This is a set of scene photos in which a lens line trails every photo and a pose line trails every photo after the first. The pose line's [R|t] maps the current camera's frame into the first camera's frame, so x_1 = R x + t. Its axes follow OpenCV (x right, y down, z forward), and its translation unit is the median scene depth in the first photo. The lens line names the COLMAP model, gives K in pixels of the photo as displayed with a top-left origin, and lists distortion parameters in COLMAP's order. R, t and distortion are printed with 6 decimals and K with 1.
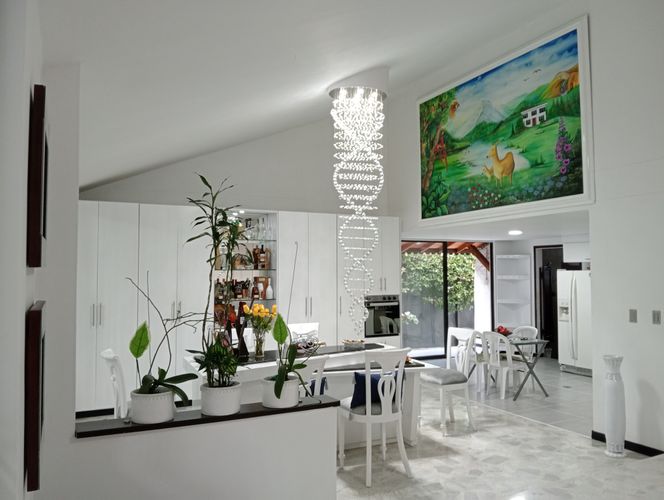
lens RADIAL K [[534.2, 0, 332.0], [0, 534.2, 250.0], [0, 0, 1]] dist [0.083324, -0.184377]
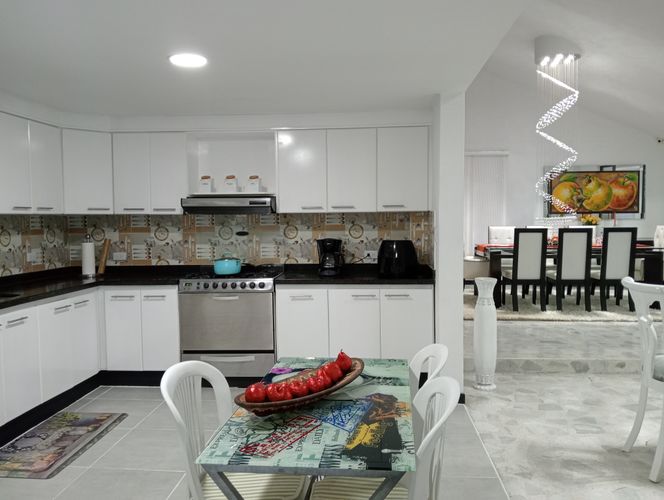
lens RADIAL K [[534.2, 0, 332.0], [0, 534.2, 250.0], [0, 0, 1]] dist [0.083324, -0.184377]
pose [[-0.860936, -0.017164, 0.508424, 0.215853], [-0.011541, 0.999832, 0.014211, 0.103726], [-0.508583, 0.006367, -0.860989, 1.413757]]
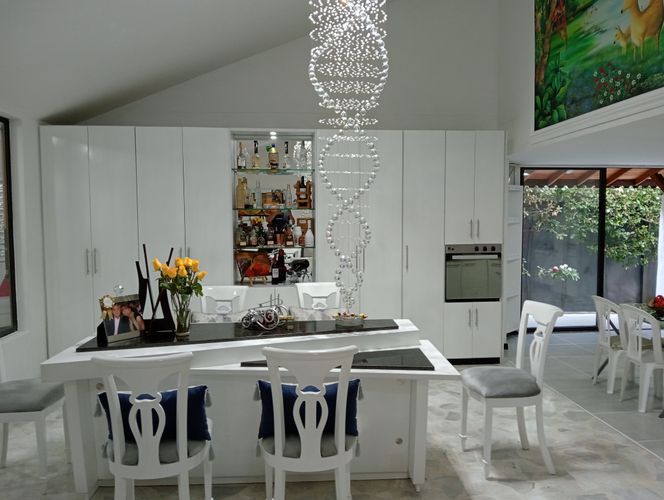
lens RADIAL K [[556.4, 0, 320.0], [0, 556.4, 251.0], [0, 0, 1]] dist [-0.006691, -0.017607]
pose [[0.936215, 0.021412, -0.350776, 0.204153], [0.016418, 0.994388, 0.104518, 0.017329], [0.351045, -0.103610, 0.930609, 0.313212]]
